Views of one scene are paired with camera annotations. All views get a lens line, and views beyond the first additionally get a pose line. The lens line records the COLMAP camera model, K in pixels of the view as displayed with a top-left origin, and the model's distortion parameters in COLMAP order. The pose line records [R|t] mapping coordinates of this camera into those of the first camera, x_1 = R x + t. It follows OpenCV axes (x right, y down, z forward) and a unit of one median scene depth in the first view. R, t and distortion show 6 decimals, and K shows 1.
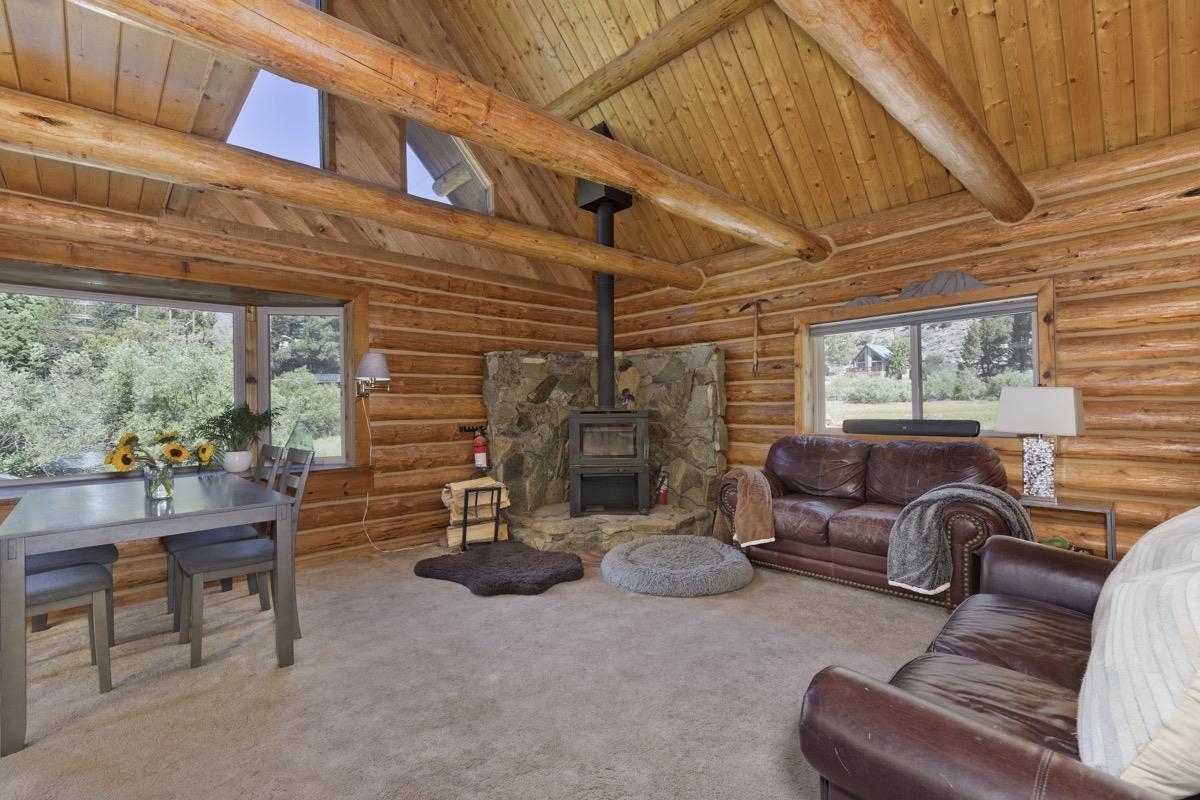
lens RADIAL K [[536.1, 0, 604.2], [0, 536.1, 400.2], [0, 0, 1]] dist [0.010310, -0.000398]
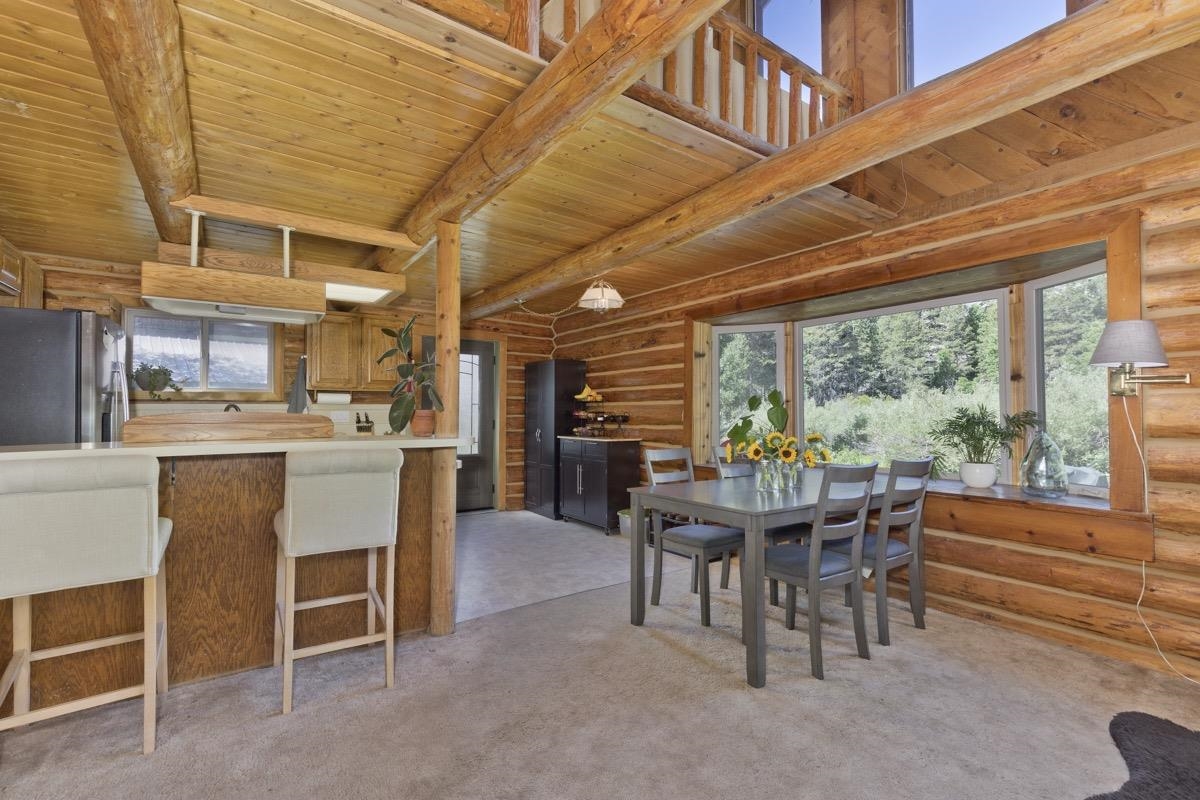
lens RADIAL K [[532.6, 0, 600.0], [0, 532.6, 400.0], [0, 0, 1]] dist [0.010764, -0.008306]
pose [[-0.156921, -0.008757, -0.987572, 0.209301], [0.011905, 0.999871, -0.010758, -0.002092], [0.987539, -0.013446, -0.156797, 0.479065]]
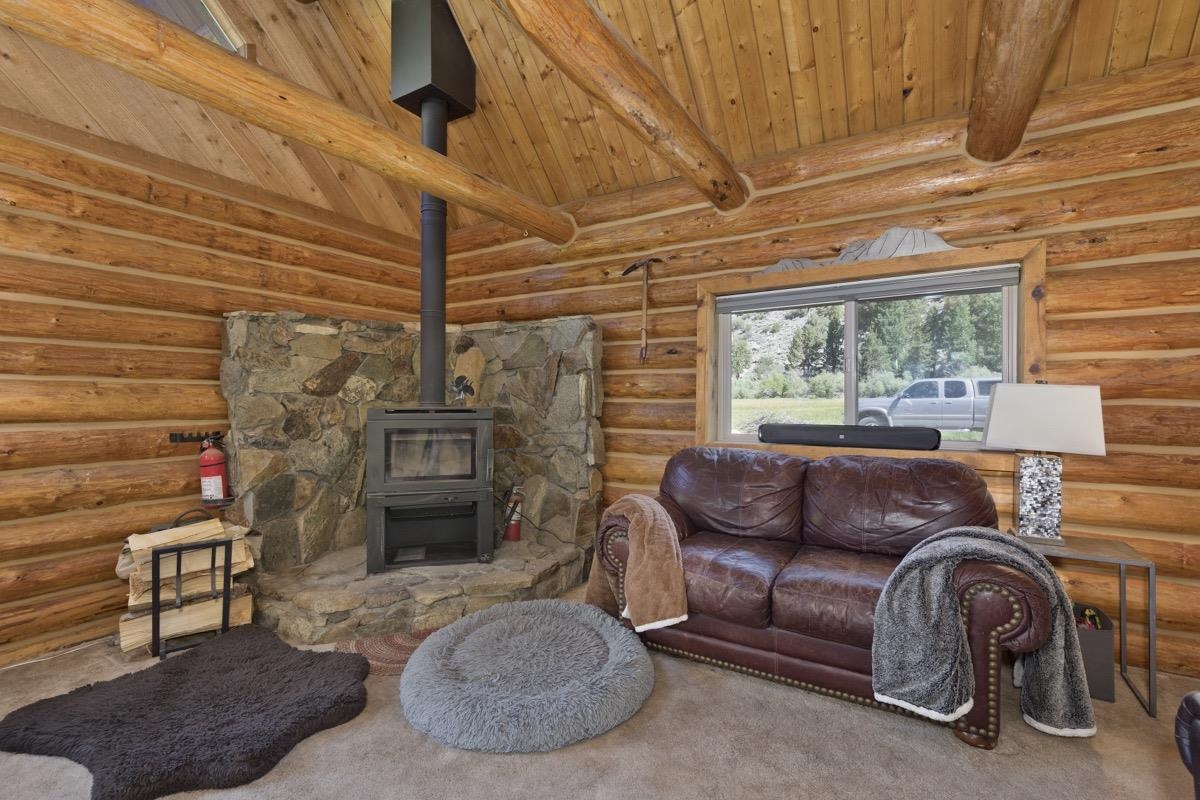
lens RADIAL K [[536.1, 0, 604.2], [0, 536.1, 400.2], [0, 0, 1]] dist [0.010310, -0.000398]
pose [[0.965261, 0.013026, 0.260962, 0.040615], [-0.016229, 0.999817, 0.010123, -0.001150], [-0.260782, -0.014006, 0.965296, 0.316418]]
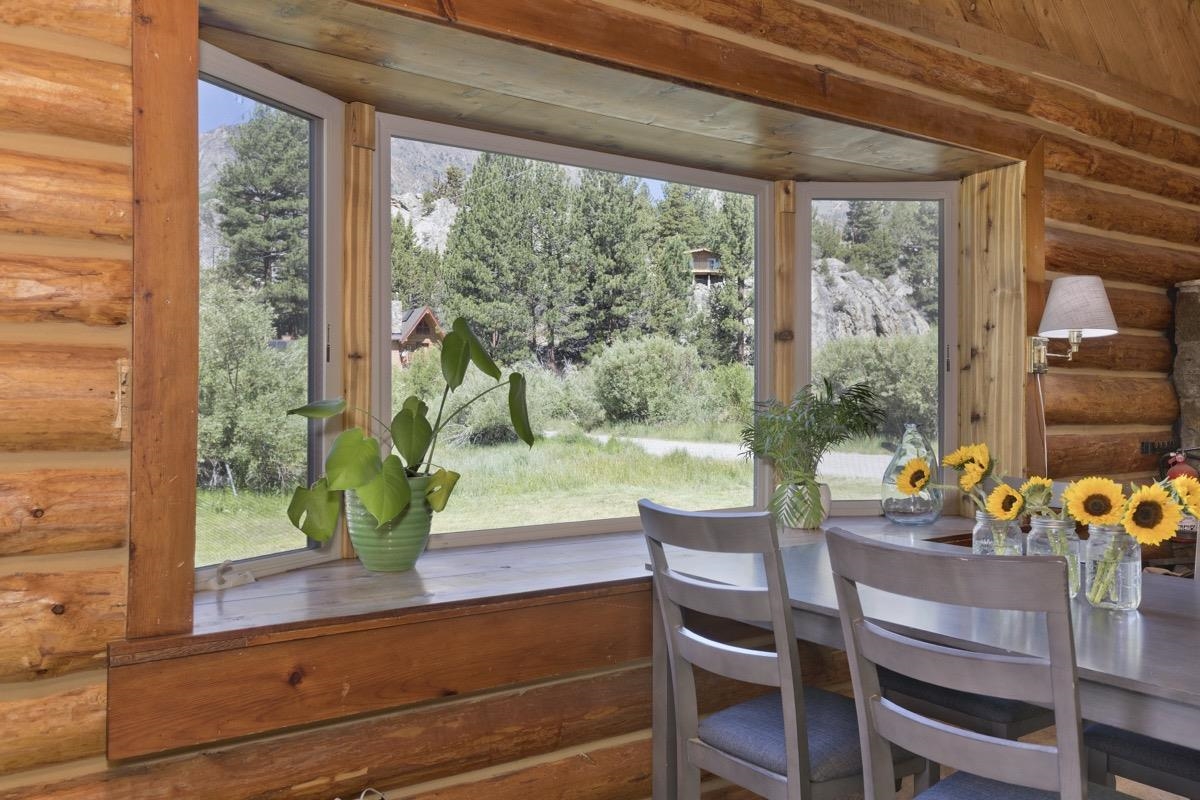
lens RADIAL K [[960.5, 0, 600.0], [0, 960.5, 400.0], [0, 0, 1]] dist [-0.001168, -0.001925]
pose [[0.984314, 0.013974, -0.175872, -0.621427], [-0.012181, 0.999862, 0.011273, 0.011094], [0.176005, -0.008954, 0.984349, 0.118002]]
